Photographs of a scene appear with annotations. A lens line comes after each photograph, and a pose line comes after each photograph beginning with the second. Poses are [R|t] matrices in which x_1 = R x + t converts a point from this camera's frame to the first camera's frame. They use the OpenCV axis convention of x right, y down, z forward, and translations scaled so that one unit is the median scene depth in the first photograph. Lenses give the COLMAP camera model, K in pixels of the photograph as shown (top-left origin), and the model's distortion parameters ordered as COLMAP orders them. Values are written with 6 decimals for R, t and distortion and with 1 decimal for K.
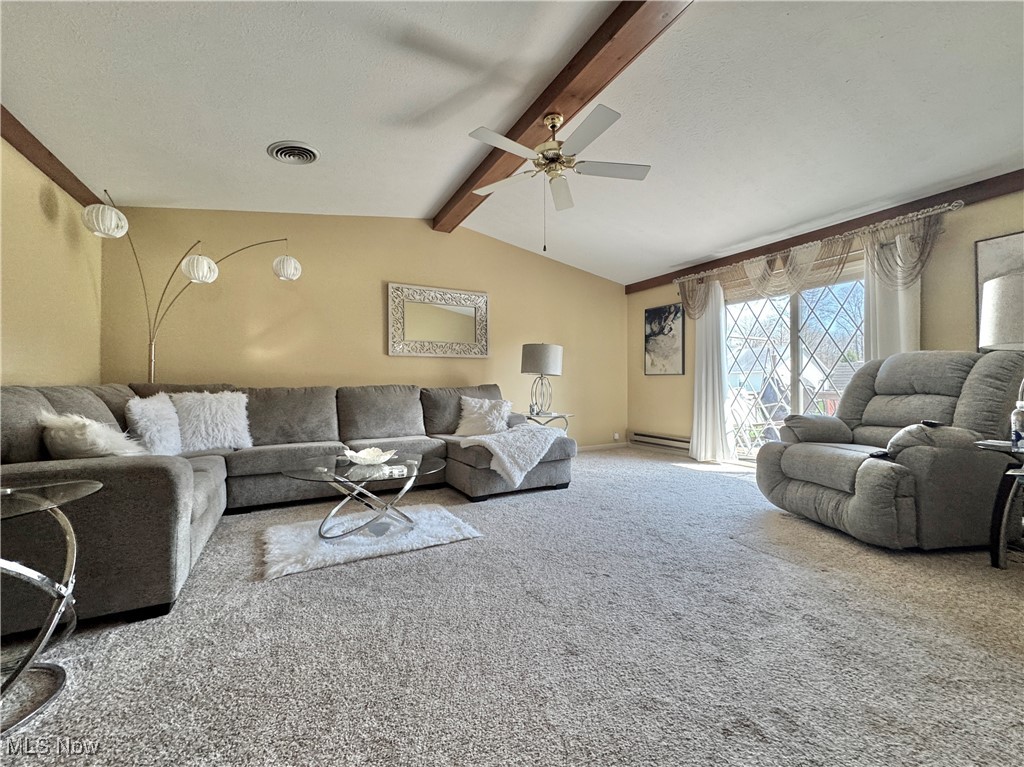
lens RADIAL K [[416.7, 0, 512.0], [0, 416.7, 383.5], [0, 0, 1]] dist [-0.003051, 0.000392]
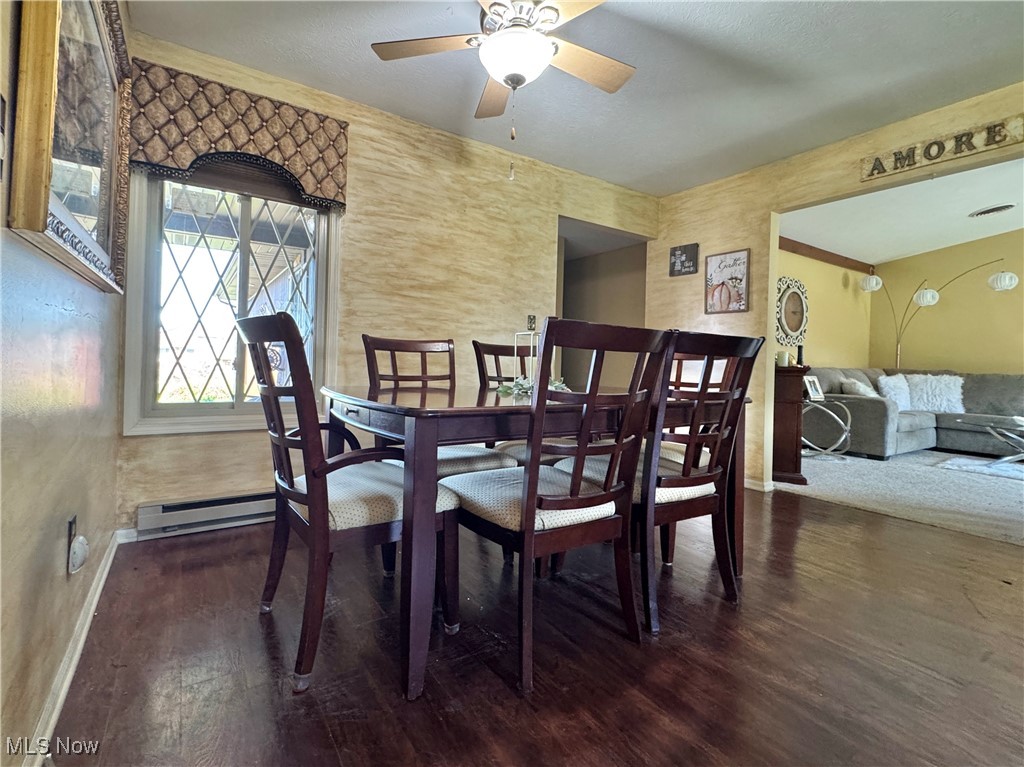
lens RADIAL K [[423.3, 0, 510.6], [0, 423.3, 363.7], [0, 0, 1]] dist [-0.001879, 0.000000]
pose [[0.068333, 0.006137, -0.997644, 0.769798], [-0.028185, 0.999594, 0.004218, 0.018329], [0.997264, 0.027830, 0.068478, -0.704291]]
